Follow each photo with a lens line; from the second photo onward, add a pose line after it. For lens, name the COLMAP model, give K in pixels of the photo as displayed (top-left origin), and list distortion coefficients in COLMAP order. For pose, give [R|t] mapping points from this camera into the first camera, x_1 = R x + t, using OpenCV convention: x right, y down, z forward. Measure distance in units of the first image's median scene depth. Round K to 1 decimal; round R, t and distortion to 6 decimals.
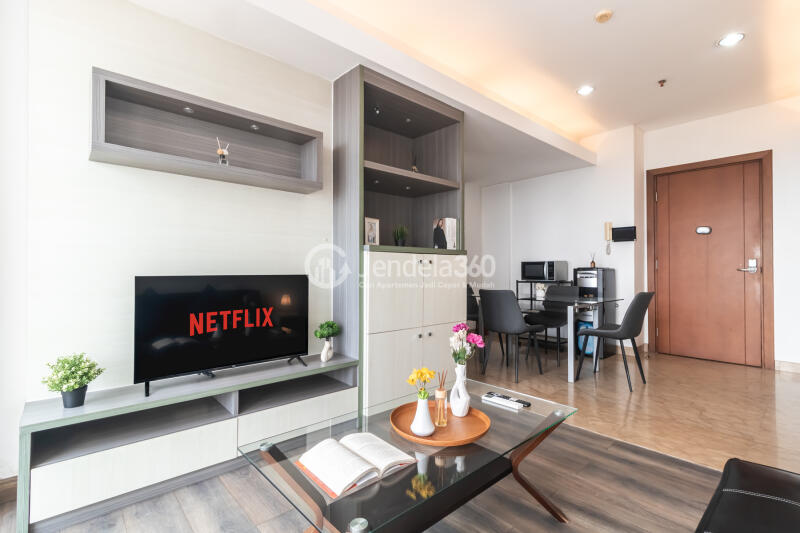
lens RADIAL K [[370.1, 0, 384.5], [0, 370.1, 266.6], [0, 0, 1]] dist [0.002358, -0.000314]
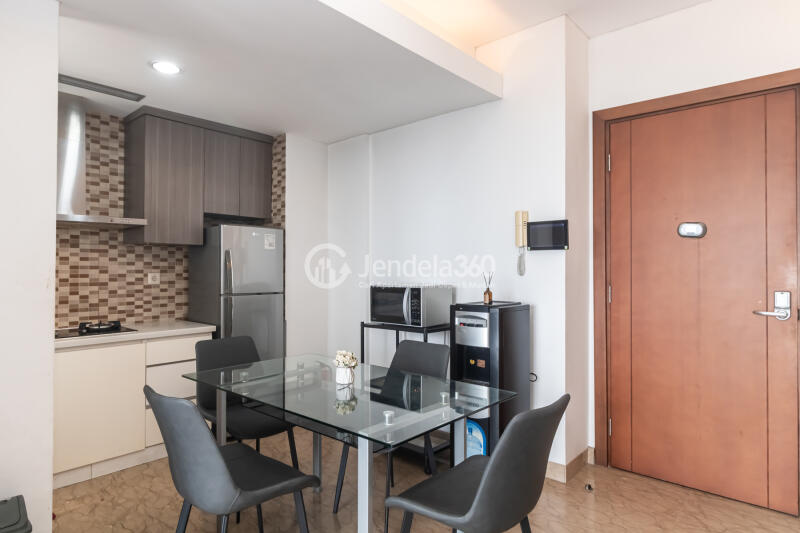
lens RADIAL K [[457.2, 0, 400.0], [0, 457.2, 266.5], [0, 0, 1]] dist [-0.005060, -0.000383]
pose [[0.990966, 0.002112, 0.134096, 0.397137], [-0.002092, 0.999998, -0.000288, -0.048290], [-0.134096, 0.000005, 0.990968, 0.452939]]
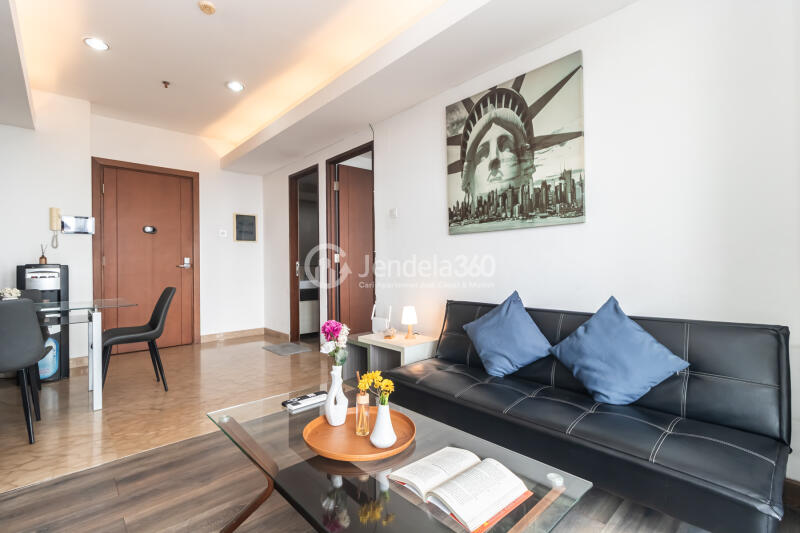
lens RADIAL K [[373.1, 0, 401.9], [0, 373.1, 262.5], [0, 0, 1]] dist [0.001594, 0.000387]
pose [[-0.038020, 0.006622, 0.999255, -0.252951], [0.003053, 0.999974, -0.006511, 0.006989], [-0.999272, 0.002803, -0.038039, 0.316121]]
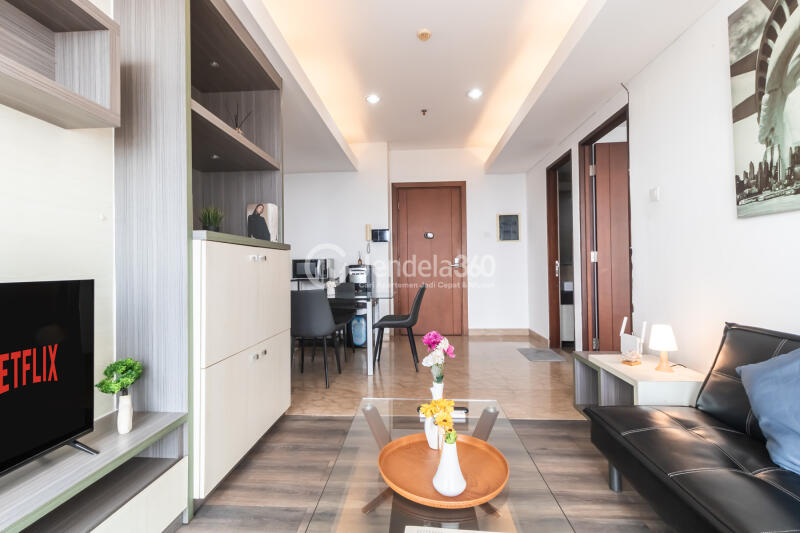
lens RADIAL K [[372.8, 0, 389.0], [0, 372.8, 263.2], [0, 0, 1]] dist [0.000699, 0.000179]
pose [[0.708930, -0.003748, 0.705269, -0.158970], [0.007761, 0.999967, -0.002487, 0.001243], [-0.705236, 0.007237, 0.708936, 0.179835]]
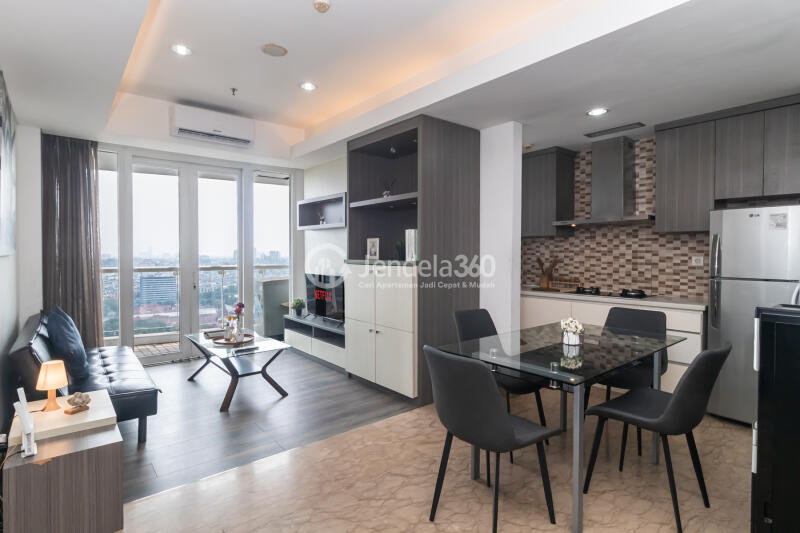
lens RADIAL K [[408.6, 0, 397.2], [0, 408.6, 262.4], [0, 0, 1]] dist [0.001709, 0.000166]
pose [[-0.010933, 0.031086, -0.999457, 0.960133], [0.010507, 0.999465, 0.030971, -0.056667], [0.999885, -0.010163, -0.011254, 0.719945]]
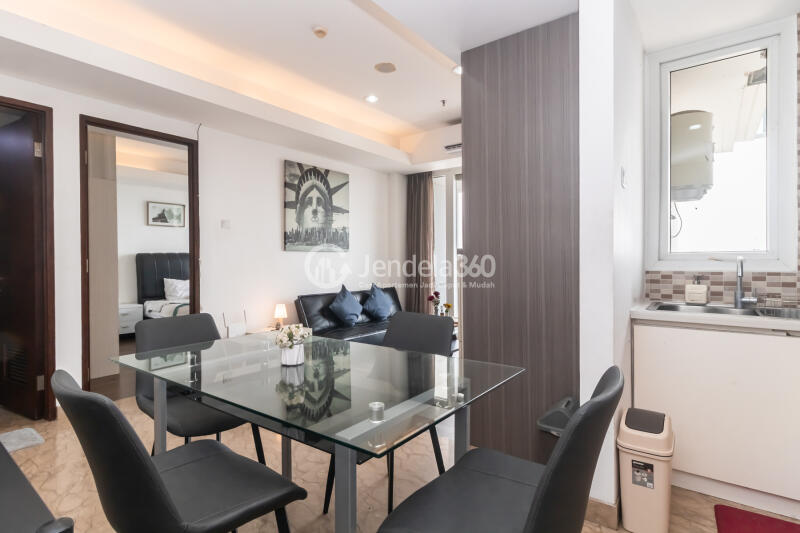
lens RADIAL K [[408.6, 0, 397.2], [0, 408.6, 262.4], [0, 0, 1]] dist [0.001709, 0.000166]
pose [[-0.975007, 0.006002, -0.222094, 0.389043], [0.007438, 0.999956, -0.005631, -0.009655], [0.222050, -0.007142, -0.975009, 1.311407]]
